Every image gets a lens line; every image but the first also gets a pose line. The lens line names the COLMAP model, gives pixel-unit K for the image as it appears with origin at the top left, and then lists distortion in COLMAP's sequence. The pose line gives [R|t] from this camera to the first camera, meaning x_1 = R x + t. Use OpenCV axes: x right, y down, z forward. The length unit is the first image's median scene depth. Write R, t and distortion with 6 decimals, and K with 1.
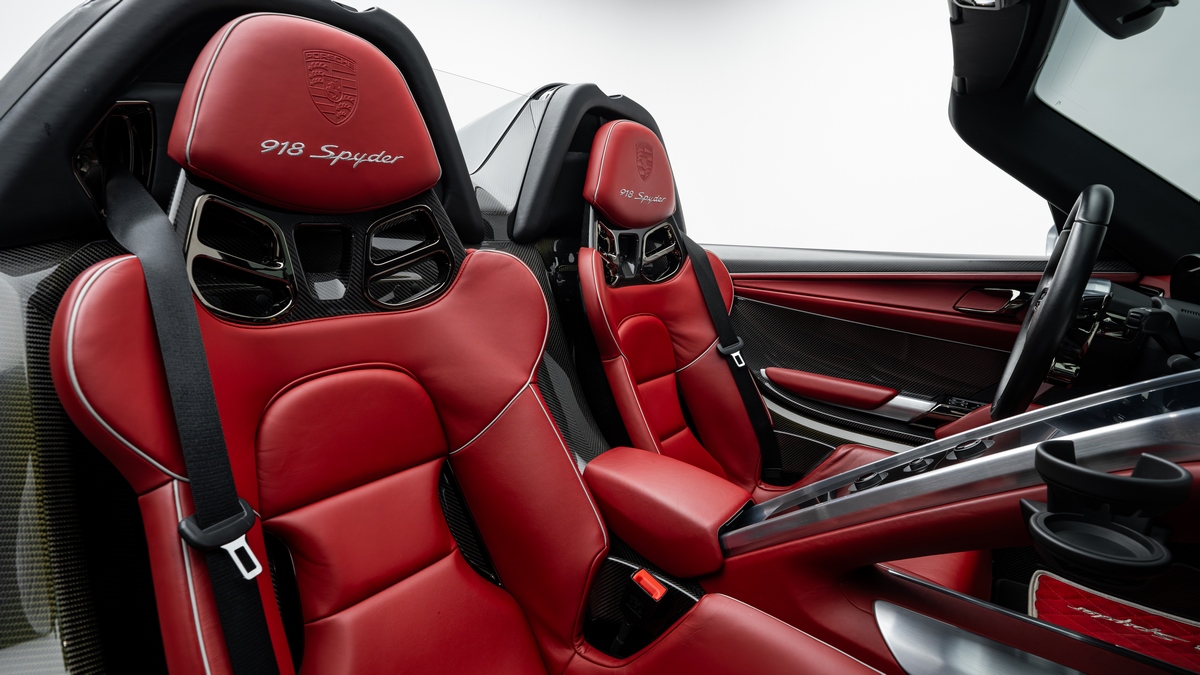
lens RADIAL K [[556.2, 0, 603.1], [0, 556.2, 341.6], [0, 0, 1]] dist [-0.069781, 0.028715]
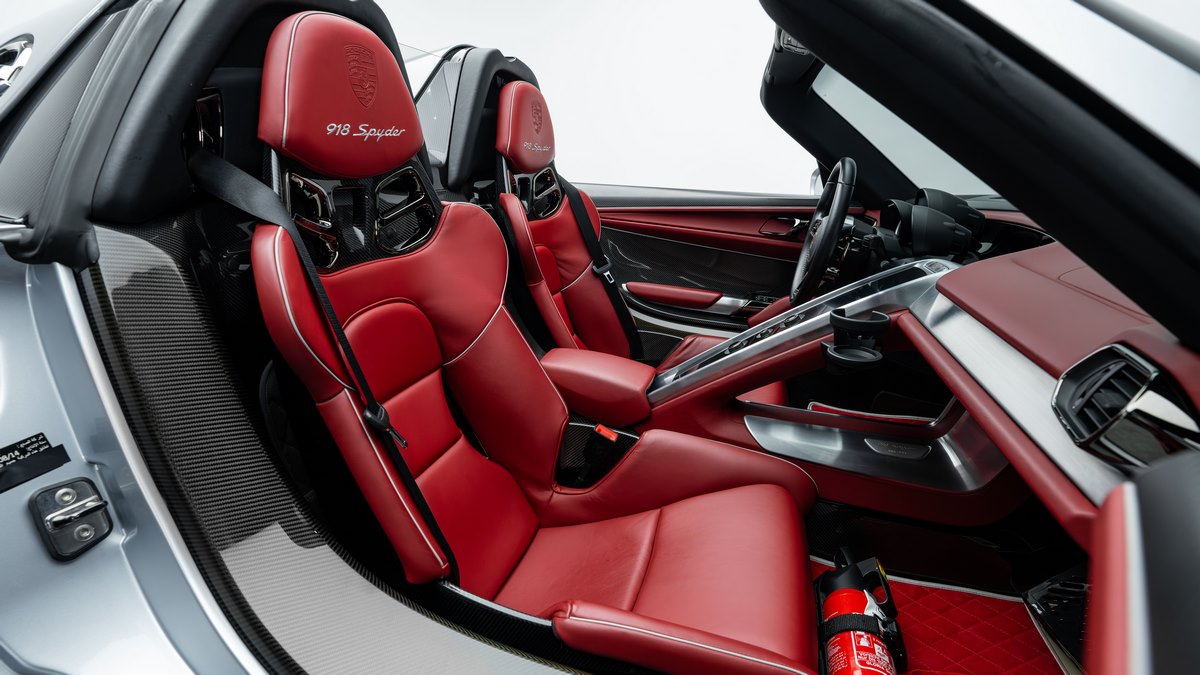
lens RADIAL K [[556.2, 0, 603.1], [0, 556.2, 341.6], [0, 0, 1]] dist [-0.069781, 0.028715]
pose [[0.932312, -0.102135, 0.346933, -0.318306], [0.052303, 0.987286, 0.150100, -0.020633], [-0.357853, -0.121794, 0.925801, -0.270460]]
